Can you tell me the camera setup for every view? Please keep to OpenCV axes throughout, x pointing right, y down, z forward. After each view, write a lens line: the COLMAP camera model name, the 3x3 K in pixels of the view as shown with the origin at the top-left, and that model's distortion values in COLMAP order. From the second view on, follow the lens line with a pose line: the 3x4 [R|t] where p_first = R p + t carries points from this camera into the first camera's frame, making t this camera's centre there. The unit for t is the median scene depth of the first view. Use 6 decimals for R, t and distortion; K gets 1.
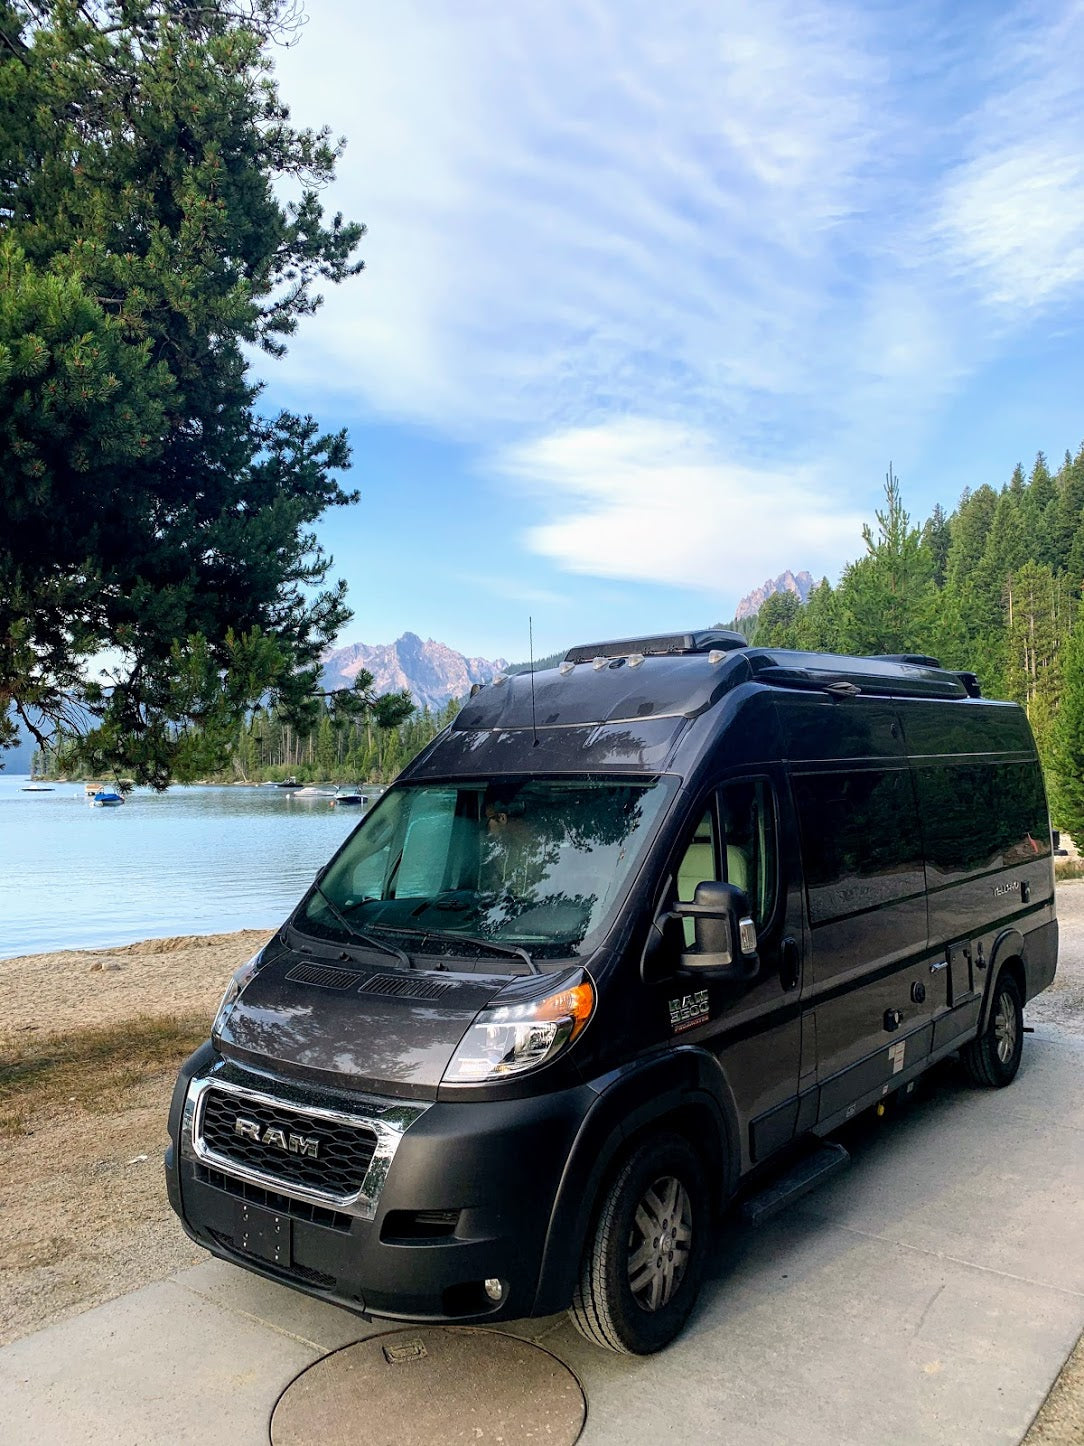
lens RADIAL K [[1090.6, 0, 542.0], [0, 1090.6, 723.0], [0, 0, 1]] dist [0.037189, -0.002836]
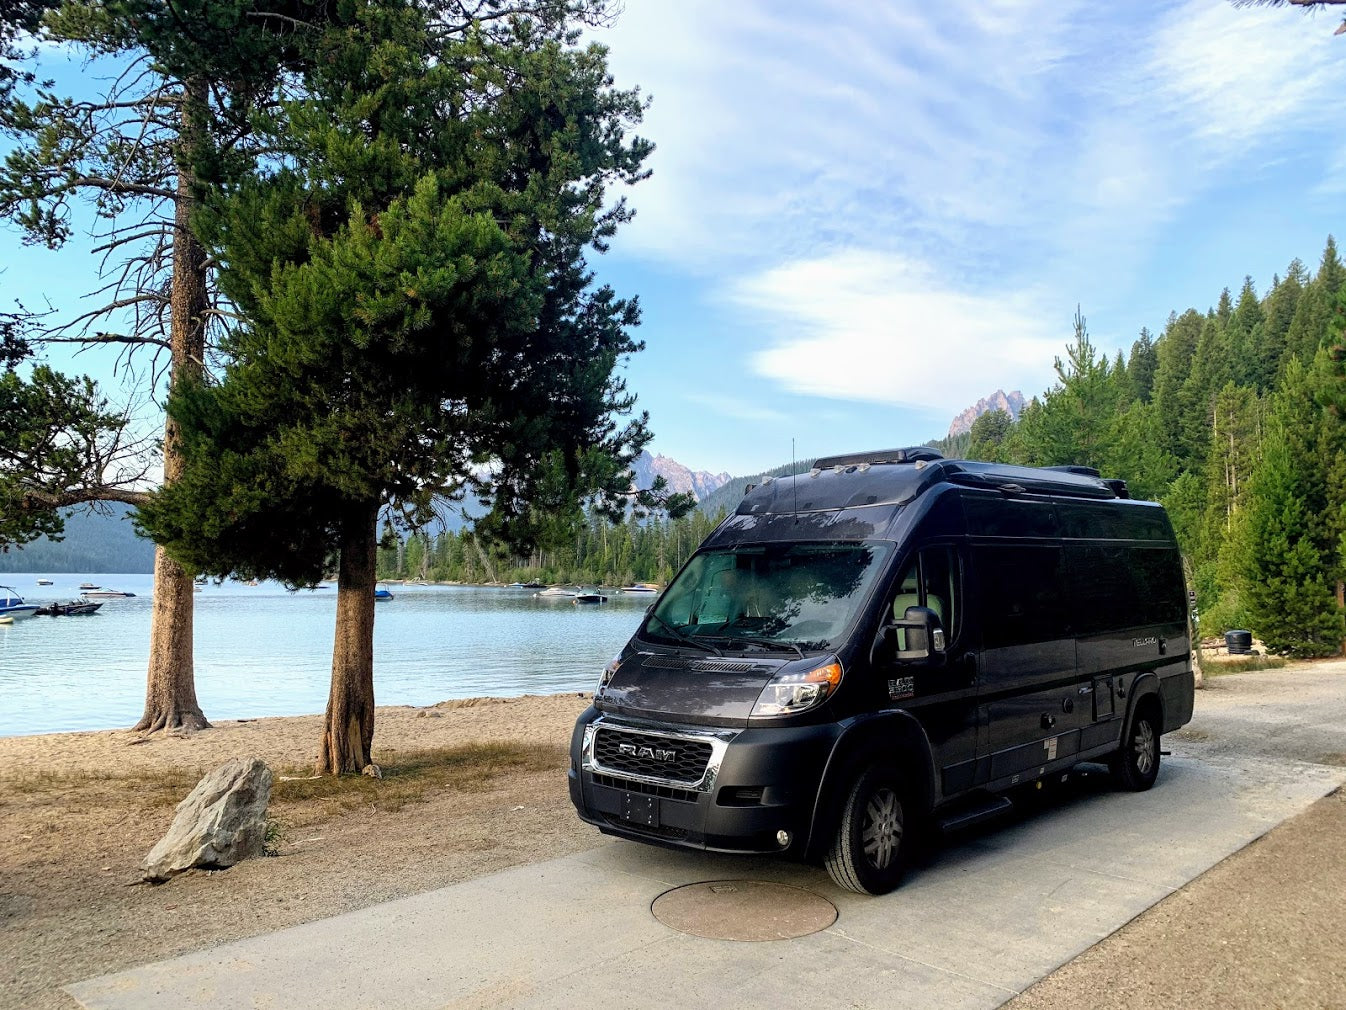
lens RADIAL K [[992.5, 0, 673.0], [0, 992.5, 505.0], [0, 0, 1]] dist [0.086681, -0.137282]
pose [[0.995825, 0.006232, -0.091068, -0.046497], [-0.008694, 0.999607, -0.026660, 0.029950], [0.090866, 0.027341, 0.995488, -0.344344]]
